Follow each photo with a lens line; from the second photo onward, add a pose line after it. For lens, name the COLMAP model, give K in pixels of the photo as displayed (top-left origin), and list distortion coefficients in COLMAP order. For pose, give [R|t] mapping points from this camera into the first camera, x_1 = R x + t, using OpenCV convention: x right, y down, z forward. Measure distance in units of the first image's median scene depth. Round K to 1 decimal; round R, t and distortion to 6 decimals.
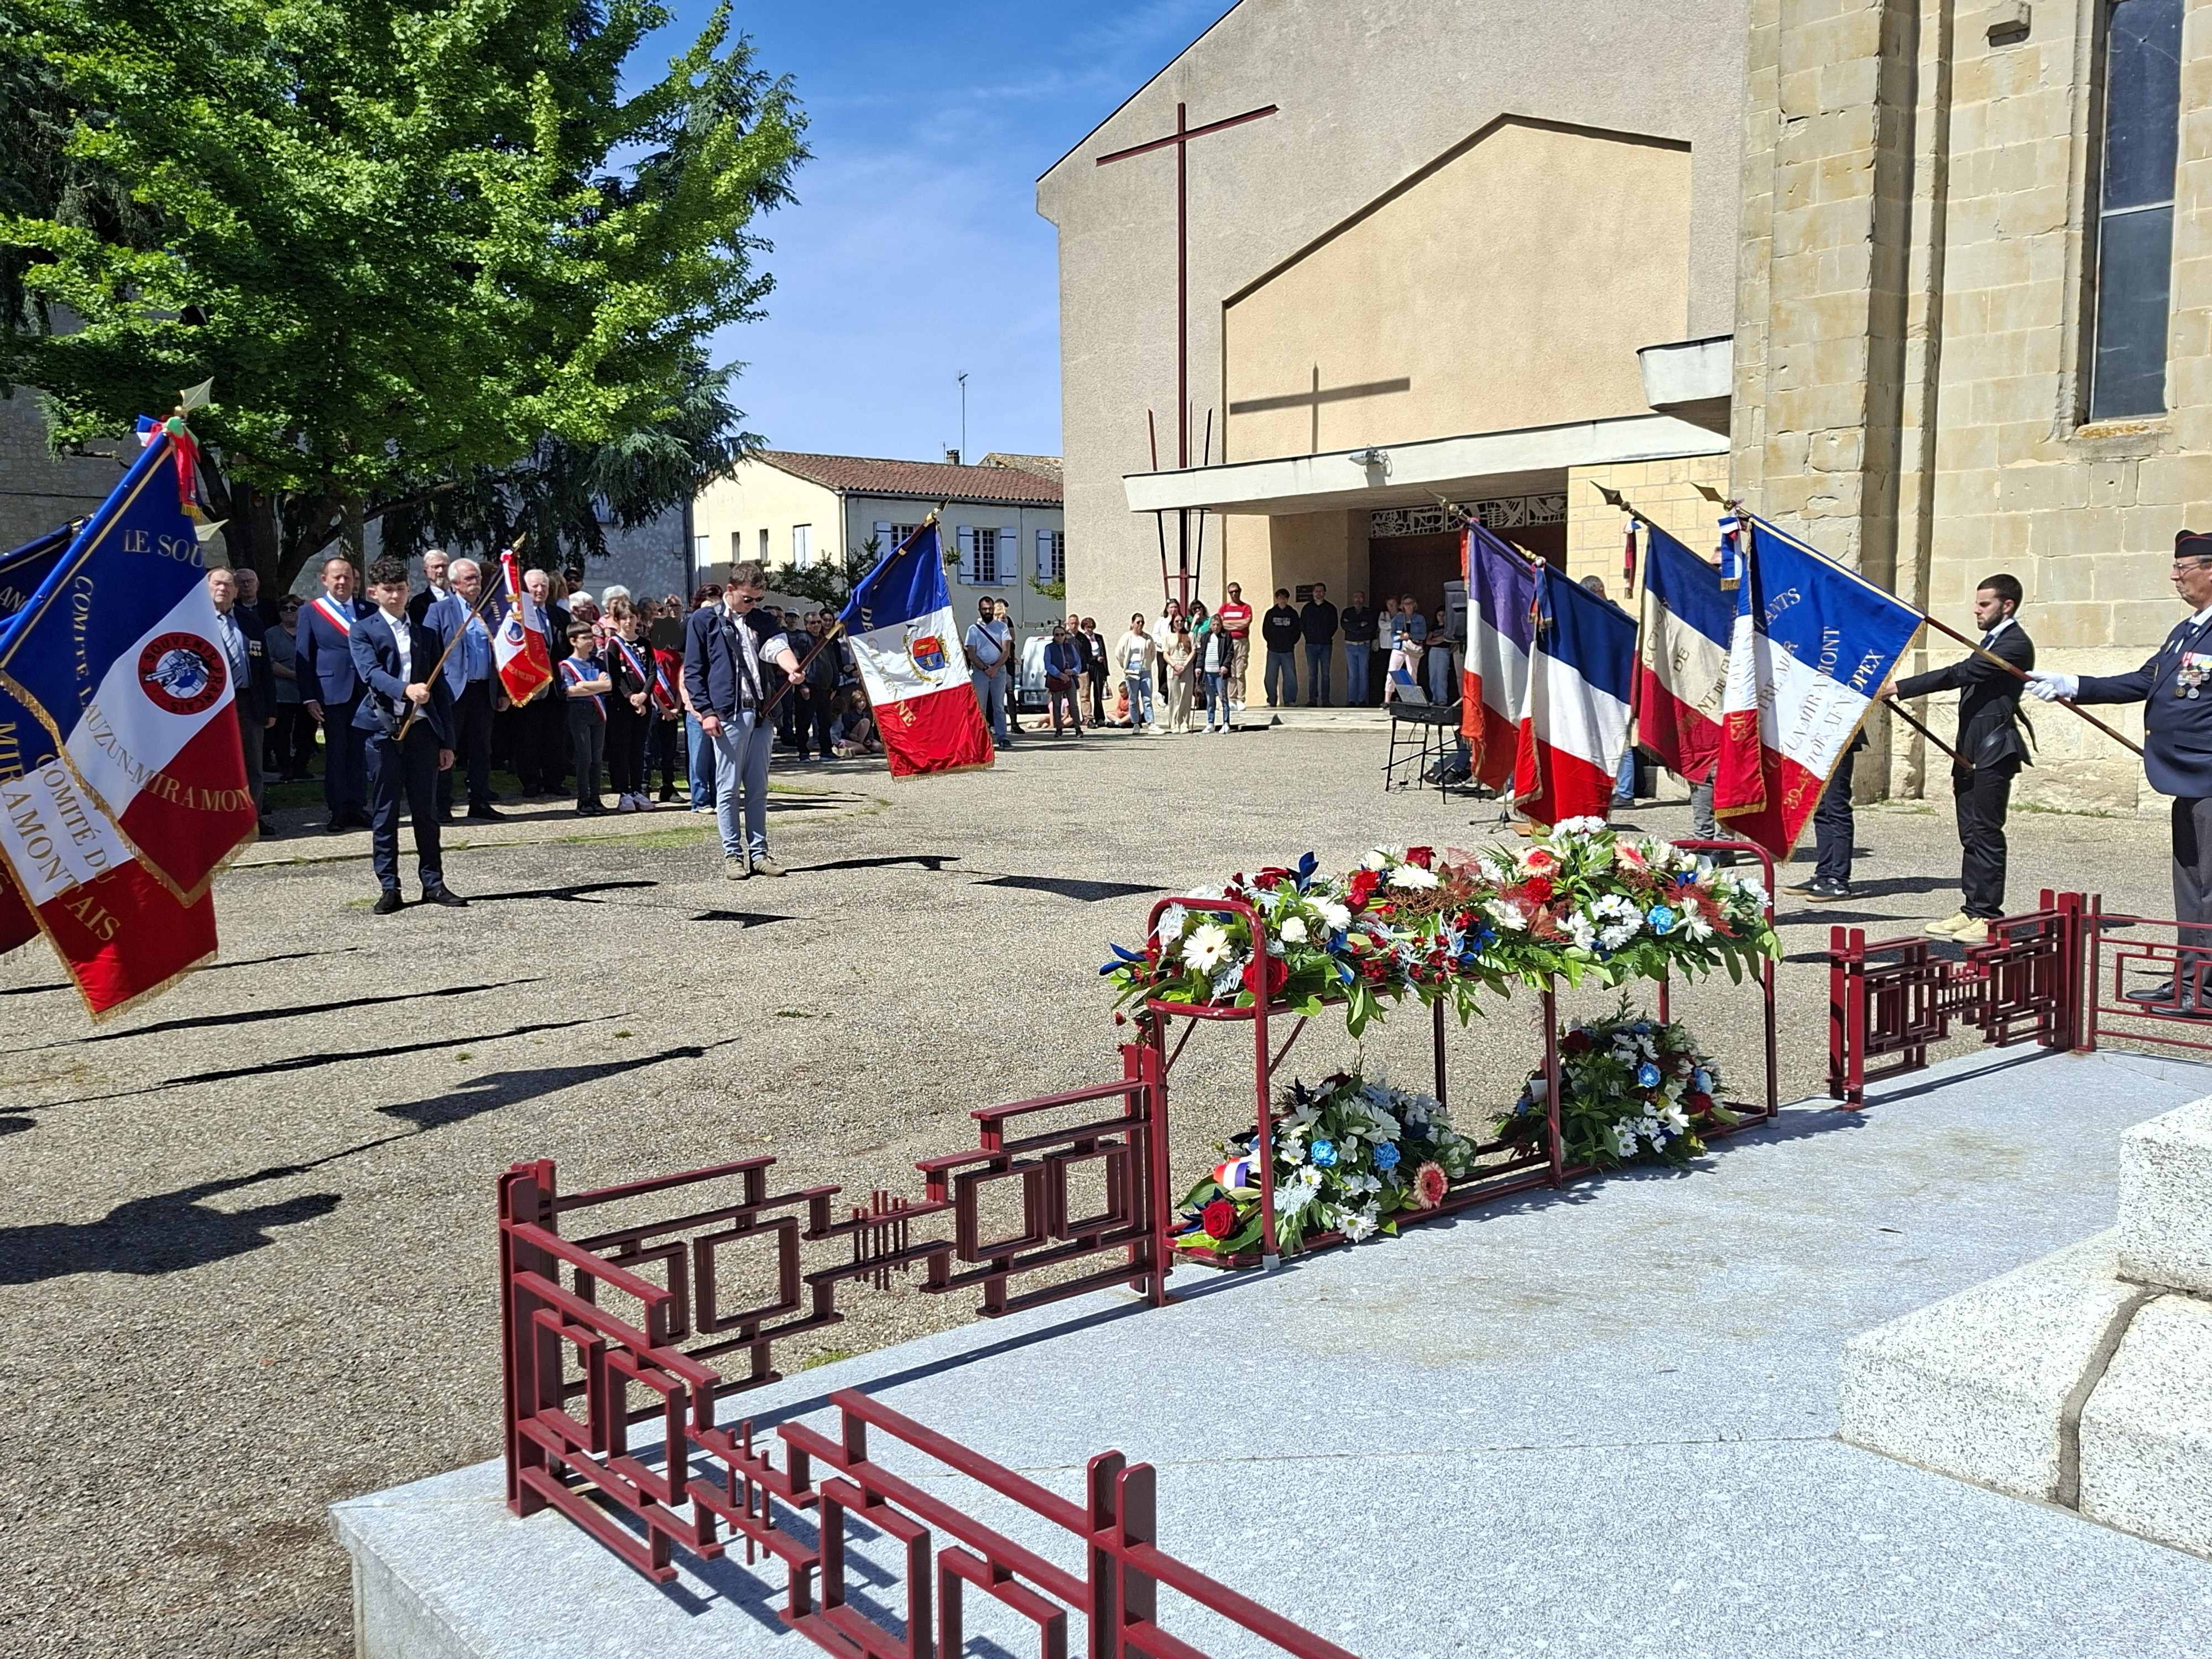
lens RADIAL K [[1917.1, 0, 1091.6], [0, 1917.1, 847.7], [0, 0, 1]] dist [0.100957, -0.159286]
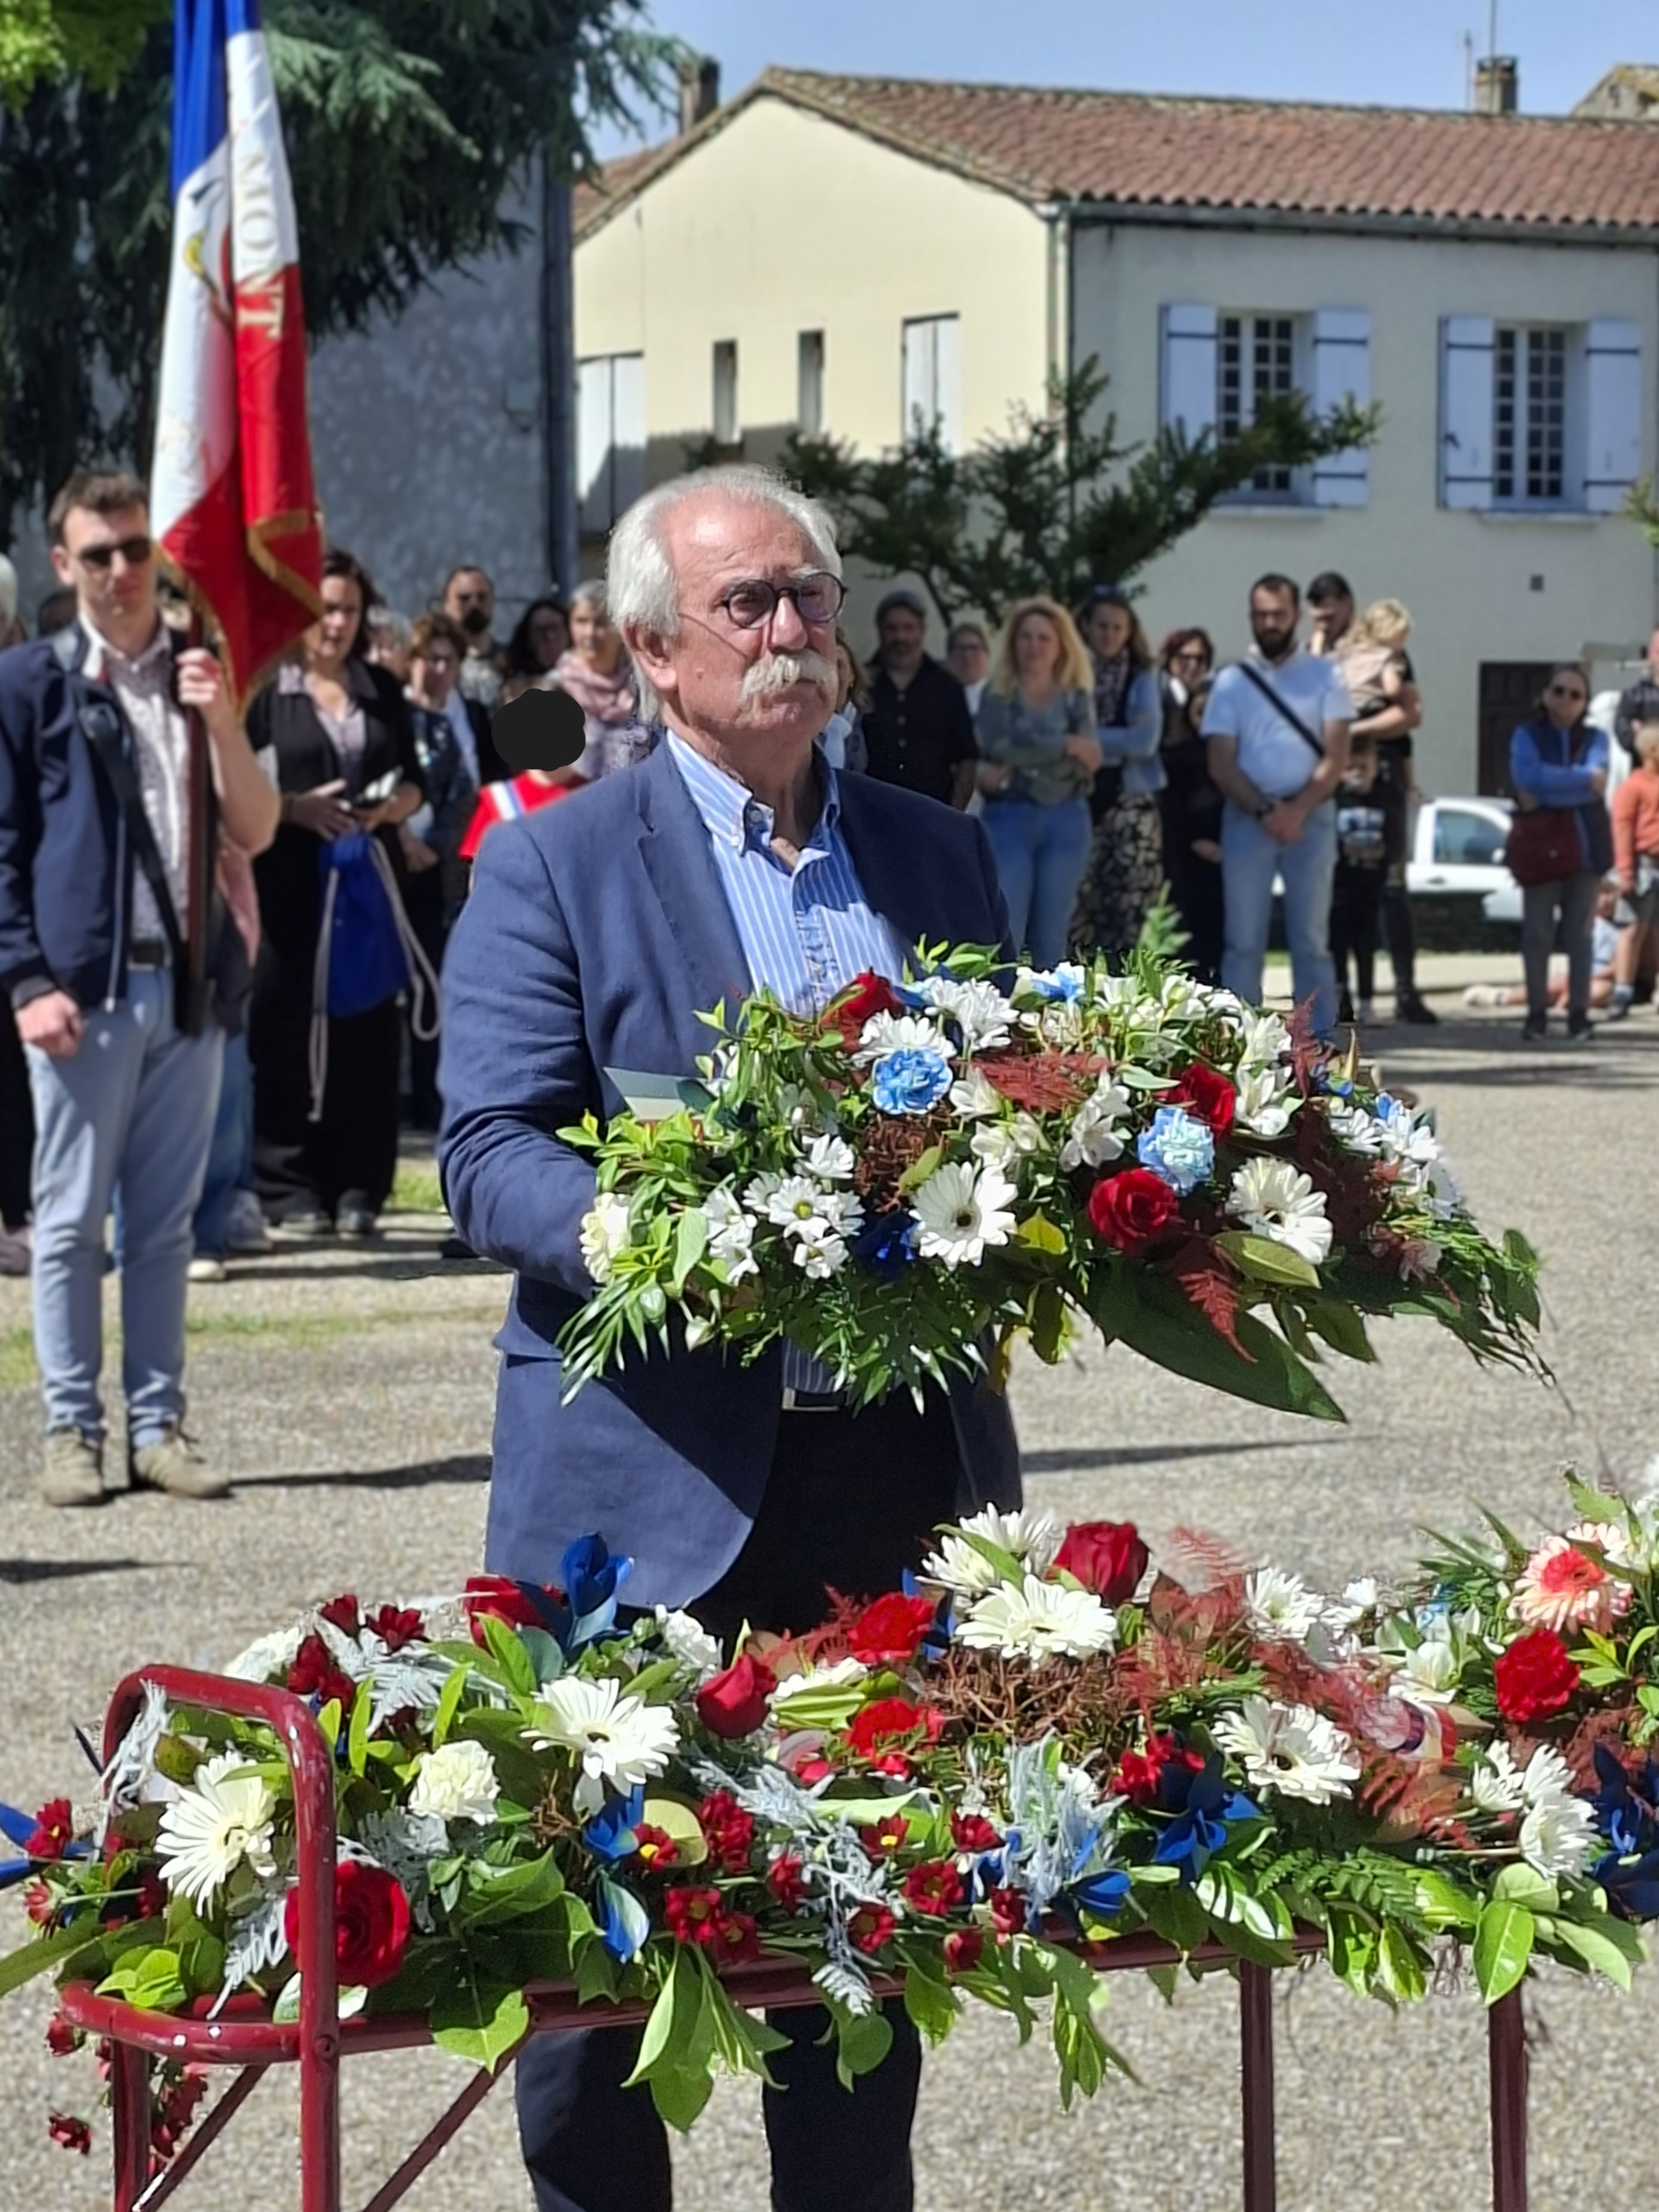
lens RADIAL K [[6477.0, 0, 934.9], [0, 6477.0, 1205.8], [0, 0, 1]] dist [0.086591, 0.000000]
pose [[0.983617, 0.022389, -0.178877, 0.119909], [-0.027036, 0.999356, -0.023585, -0.009537], [0.178234, 0.028034, 0.983589, -0.015127]]
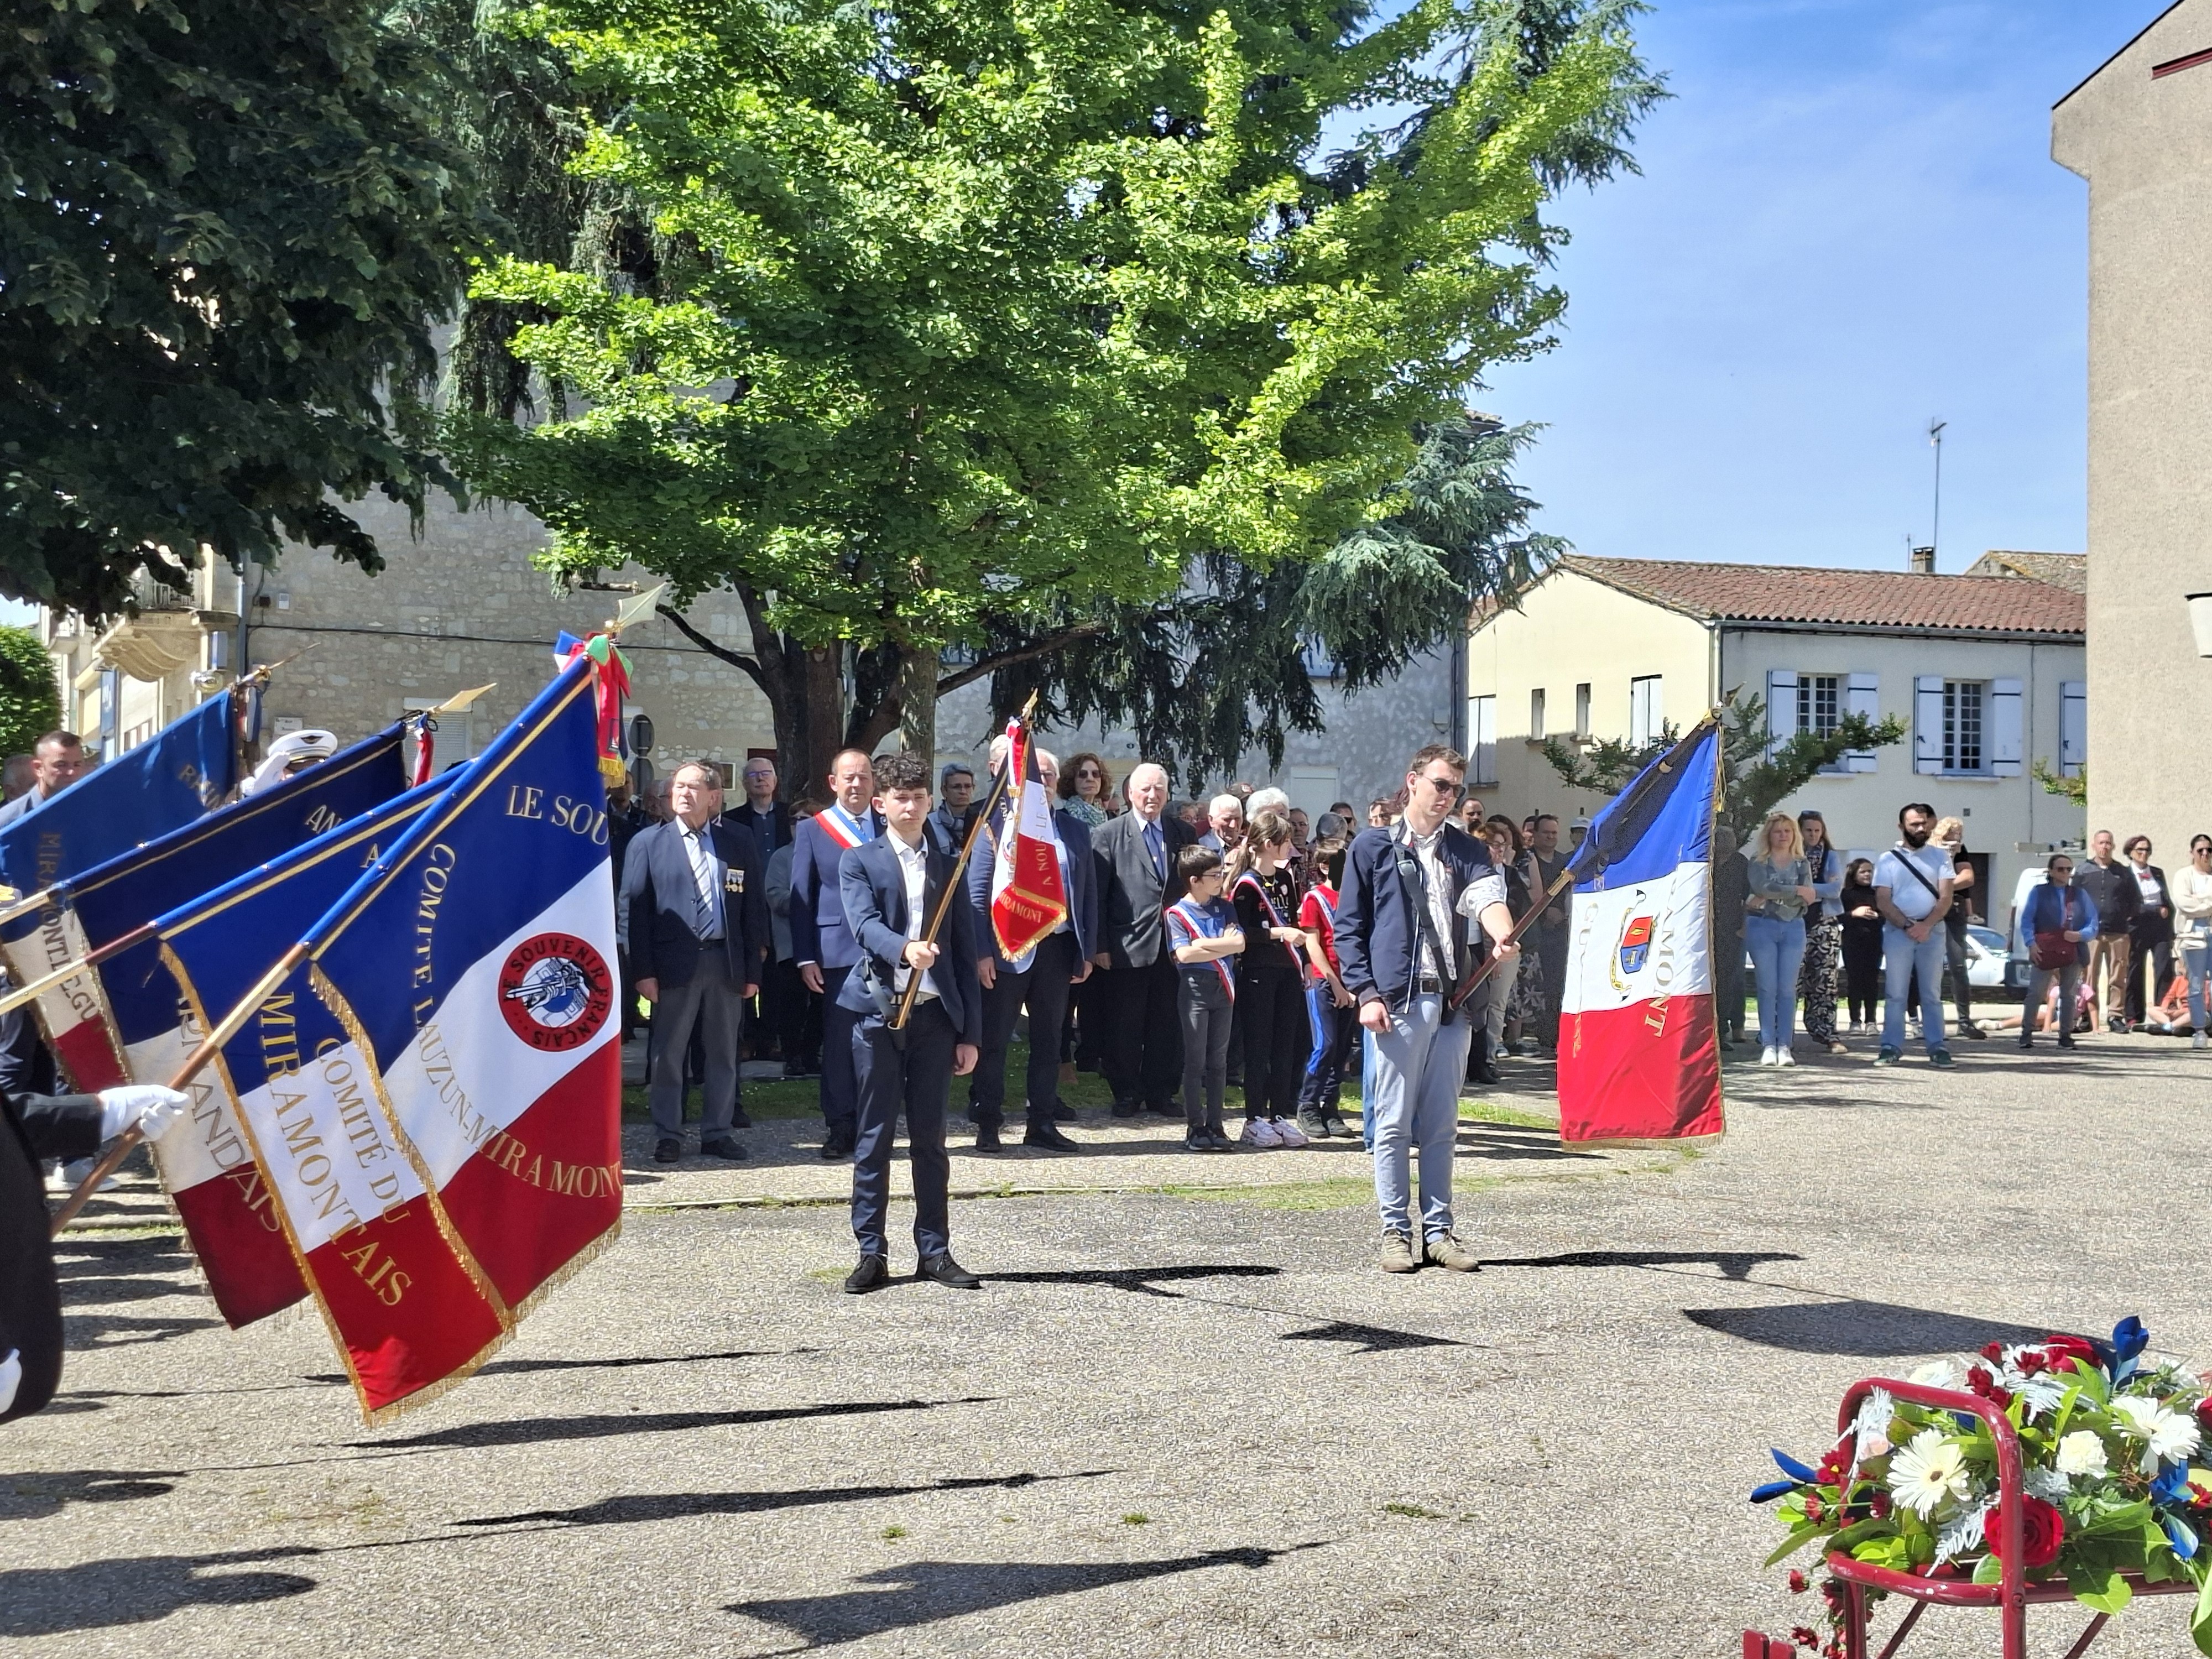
lens RADIAL K [[3204.2, 0, 1056.8], [0, 3204.2, 825.3], [0, 0, 1]] dist [0.117436, 0.000000]
pose [[0.942362, 0.014683, -0.334272, 0.044655], [-0.053643, 0.992744, -0.107619, -0.007252], [0.330266, 0.119348, 0.936312, -0.010935]]
